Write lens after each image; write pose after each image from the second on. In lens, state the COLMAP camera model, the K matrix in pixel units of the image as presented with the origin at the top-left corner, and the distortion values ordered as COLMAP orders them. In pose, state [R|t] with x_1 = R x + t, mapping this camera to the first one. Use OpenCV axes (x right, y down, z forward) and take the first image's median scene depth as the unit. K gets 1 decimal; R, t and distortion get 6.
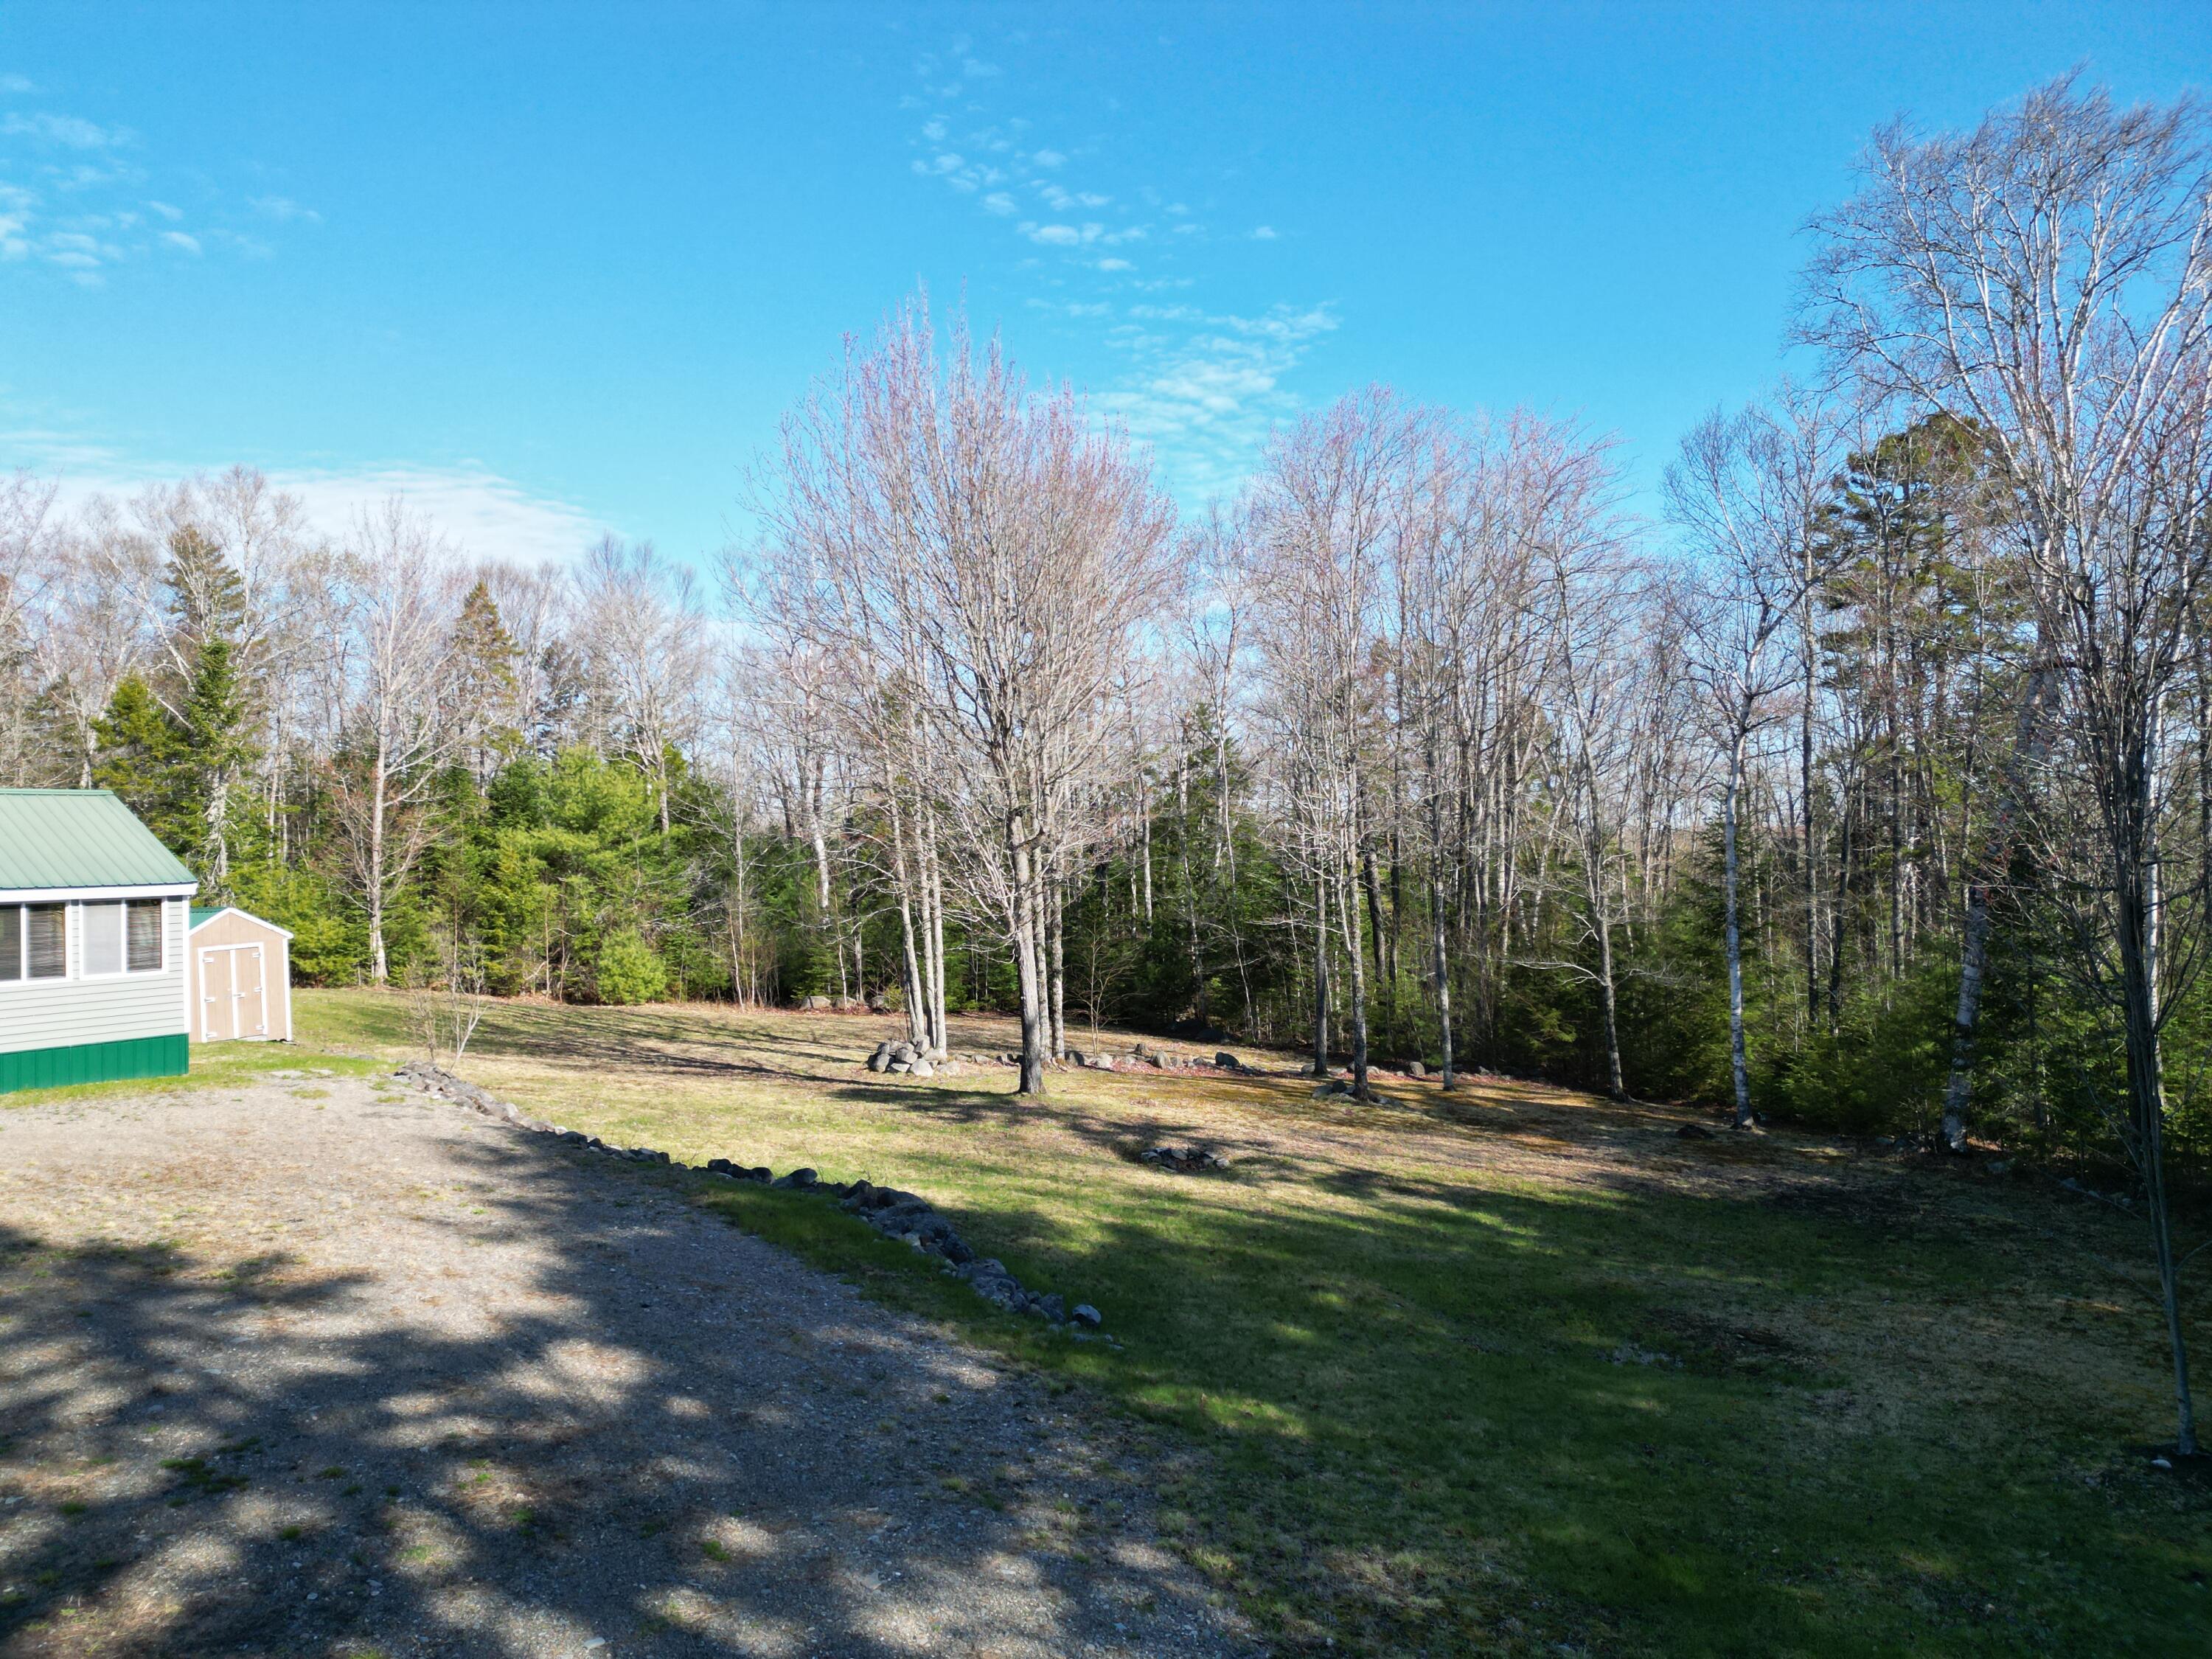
lens RADIAL K [[1539.4, 0, 1106.5], [0, 1539.4, 821.0], [0, 0, 1]] dist [0.100527, -0.114648]
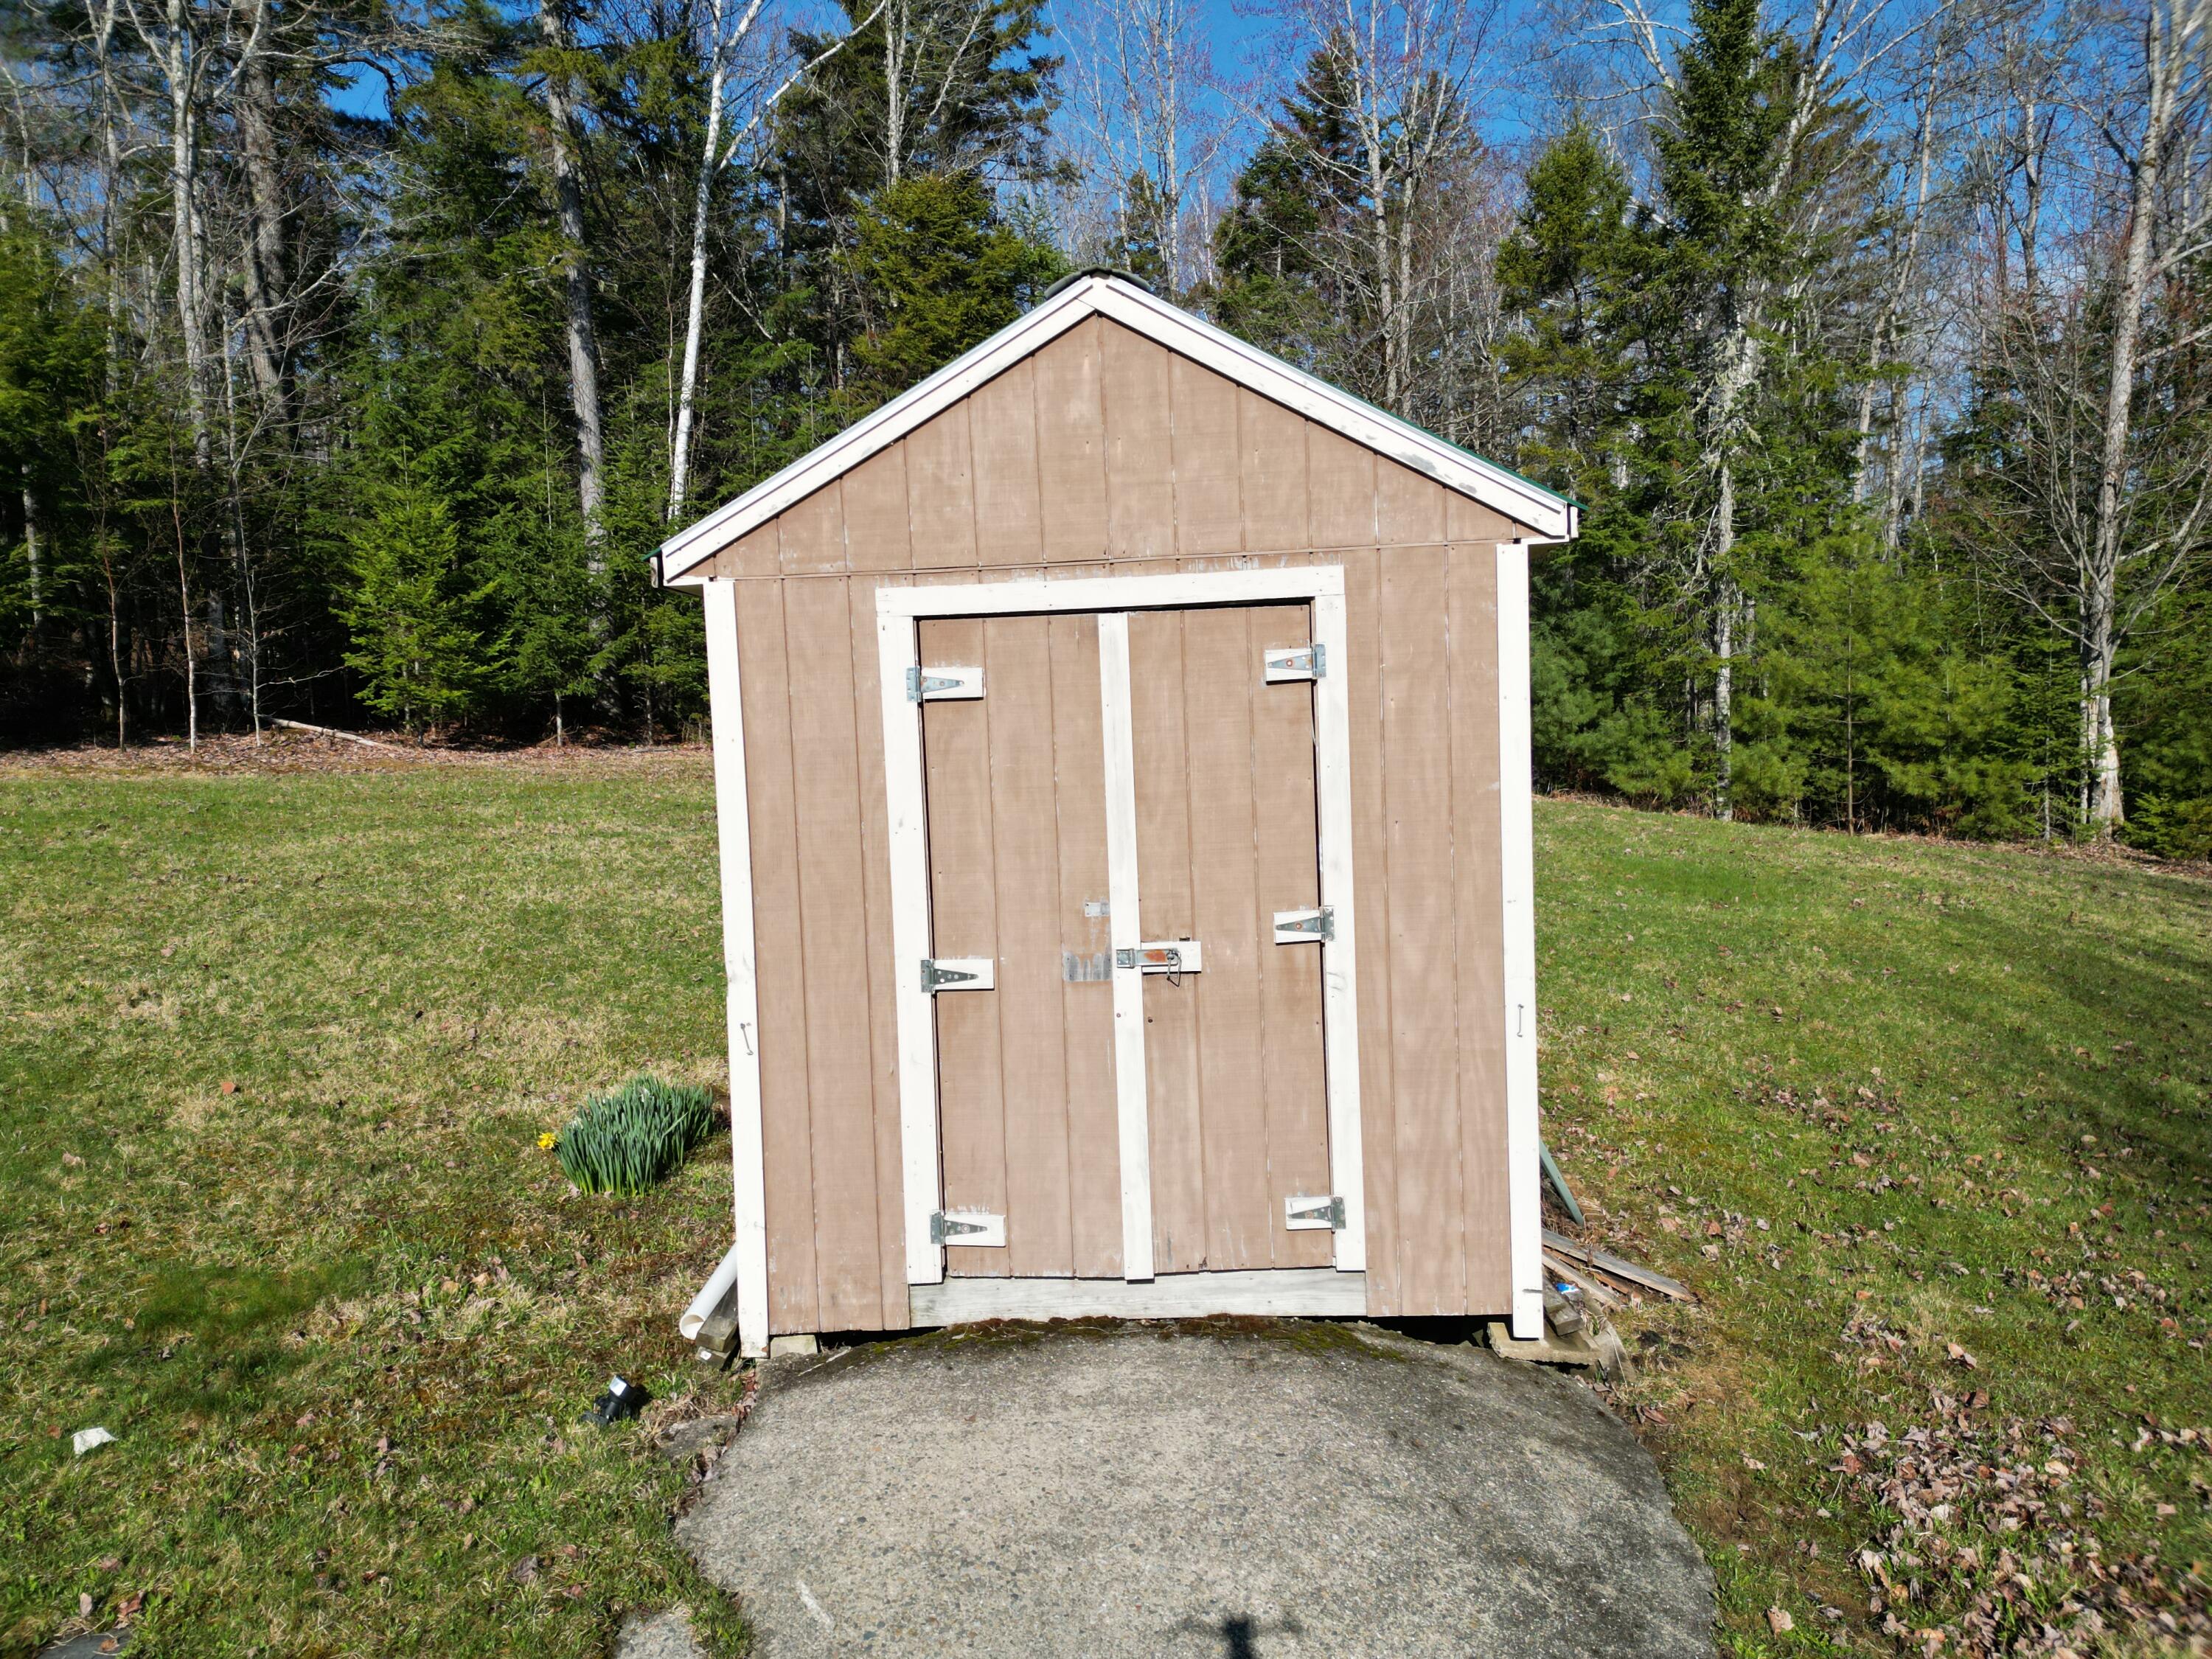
lens RADIAL K [[1539.4, 0, 1106.5], [0, 1539.4, 821.0], [0, 0, 1]] dist [0.100527, -0.114648]
pose [[0.559704, 0.082314, -0.824594, -0.294725], [0.015234, 0.993864, 0.109552, 0.056241], [0.828552, -0.073878, 0.555016, 0.608650]]
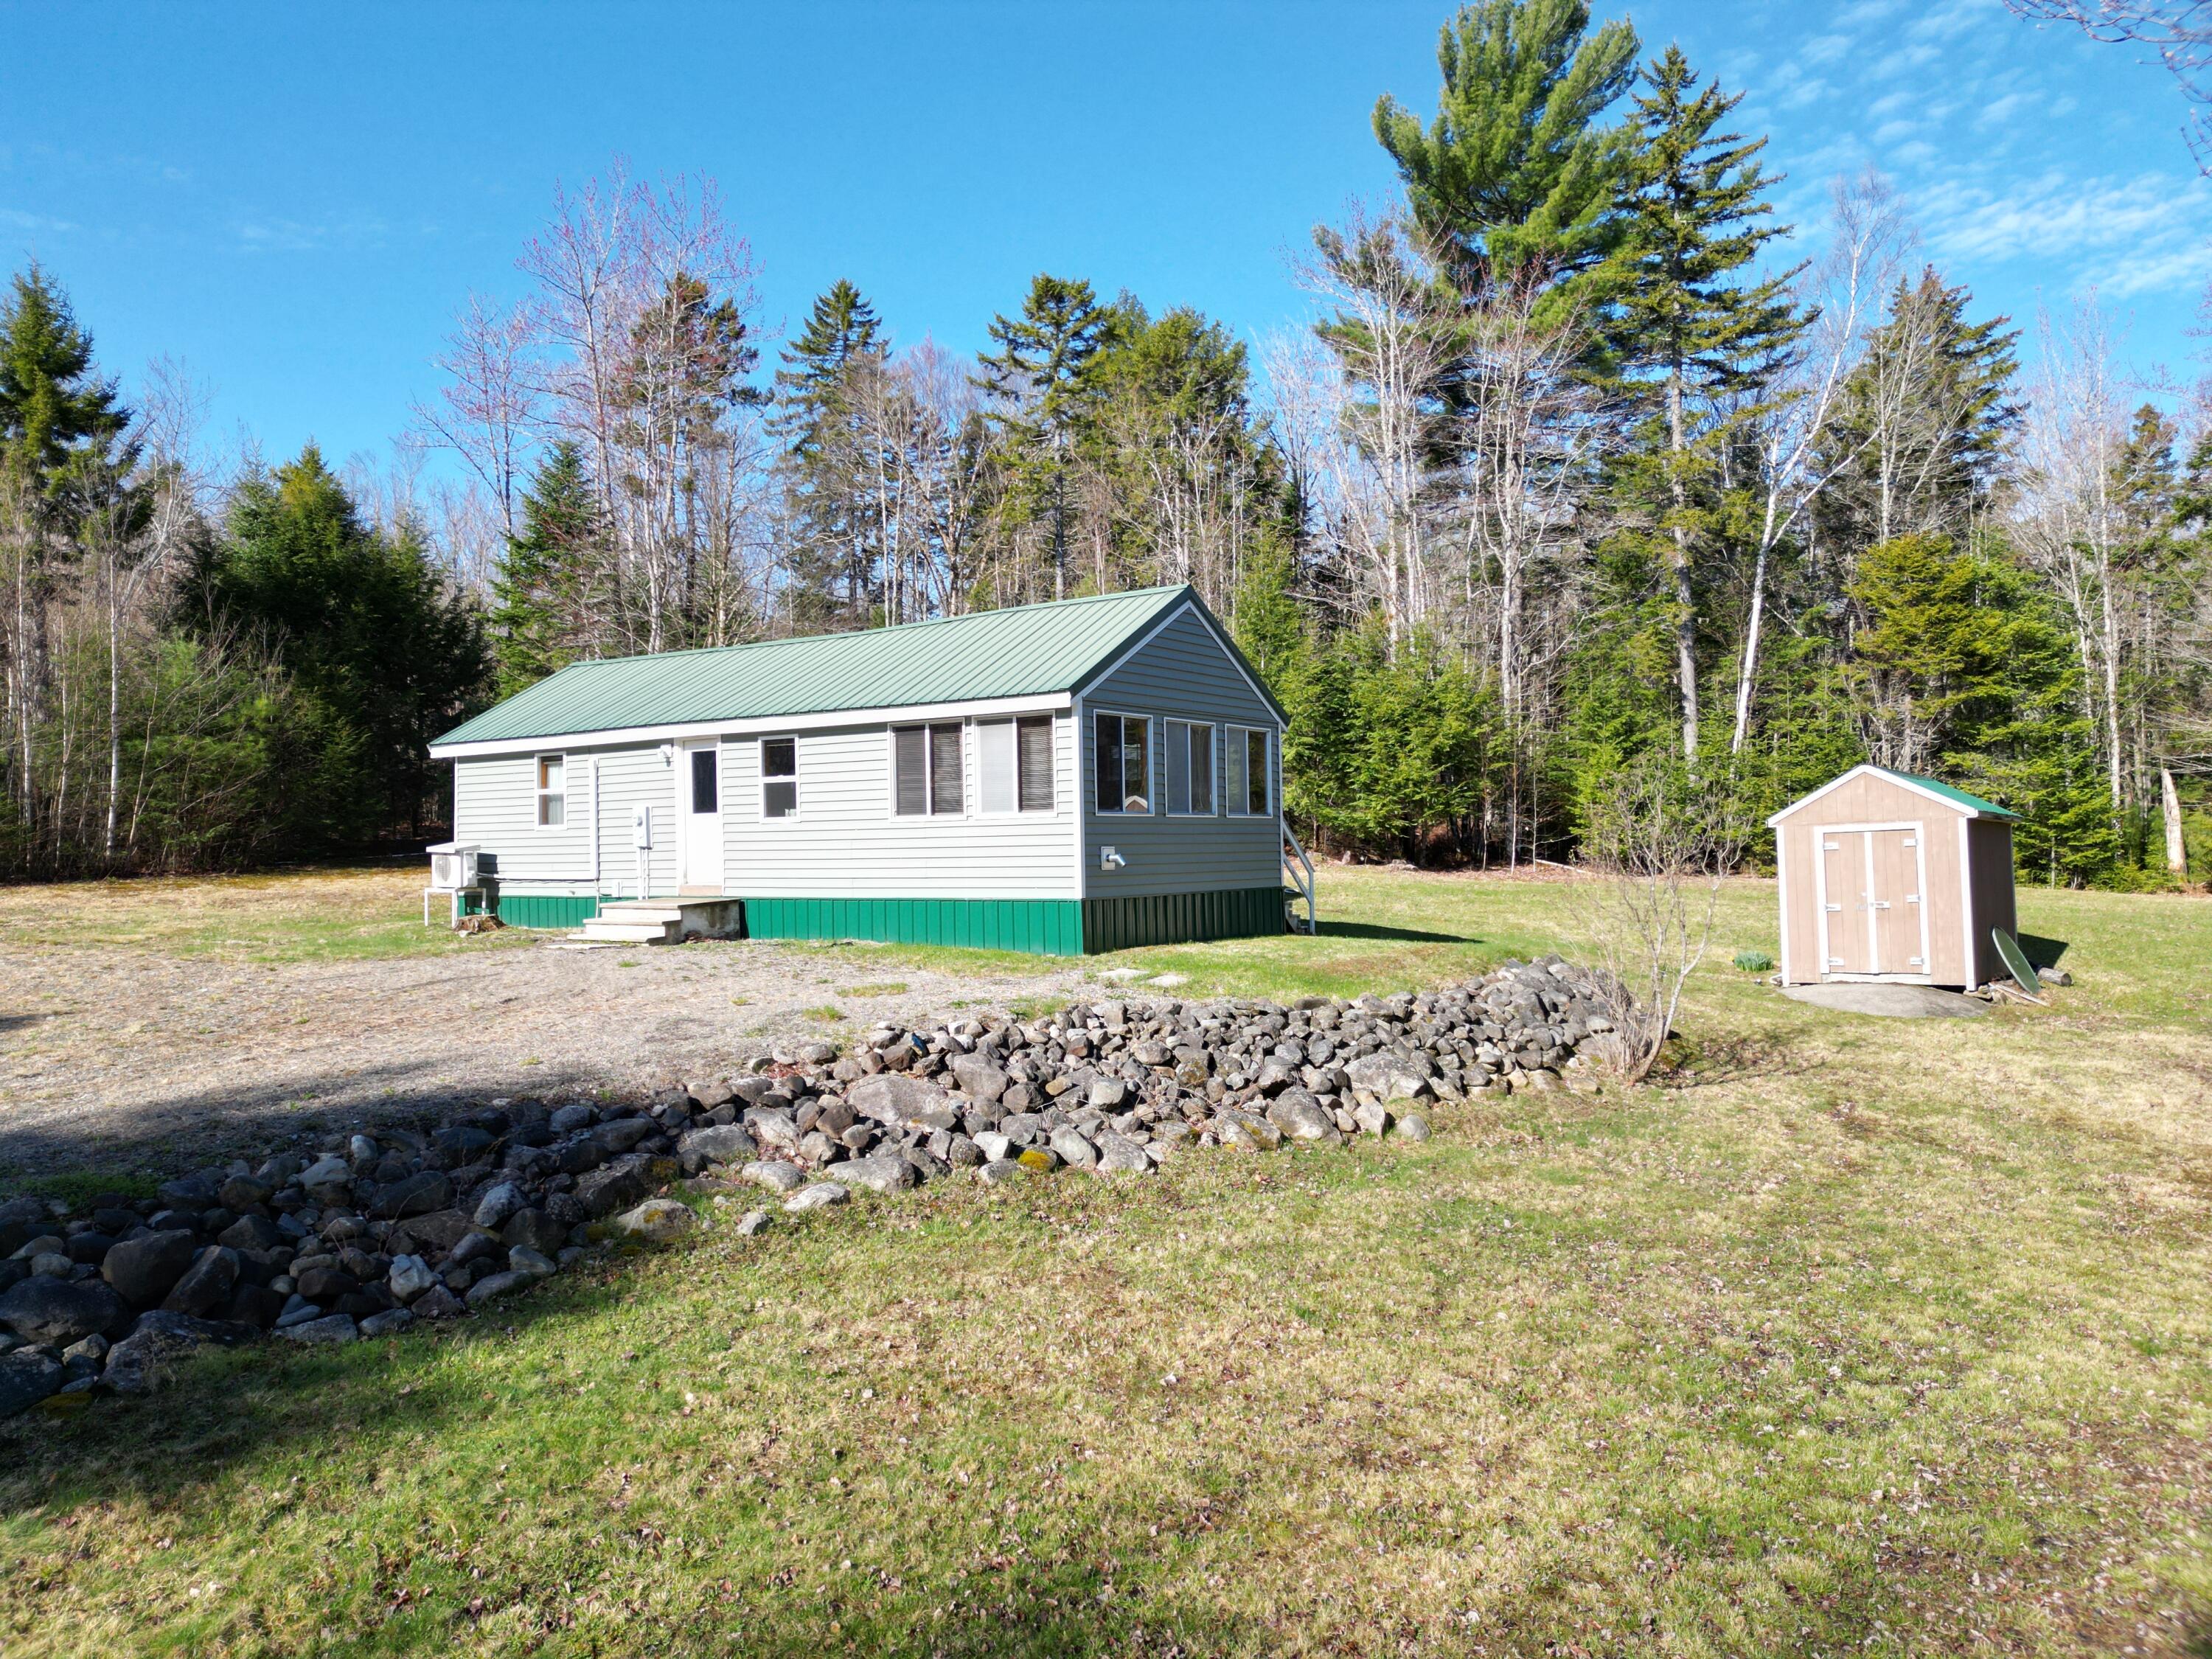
lens RADIAL K [[1539.4, 0, 1106.5], [0, 1539.4, 821.0], [0, 0, 1]] dist [0.100527, -0.114648]
pose [[-0.037917, 0.000859, -0.999281, 0.050498], [0.030333, 0.999540, -0.000292, 0.045005], [0.998820, -0.030322, -0.037925, 0.473470]]
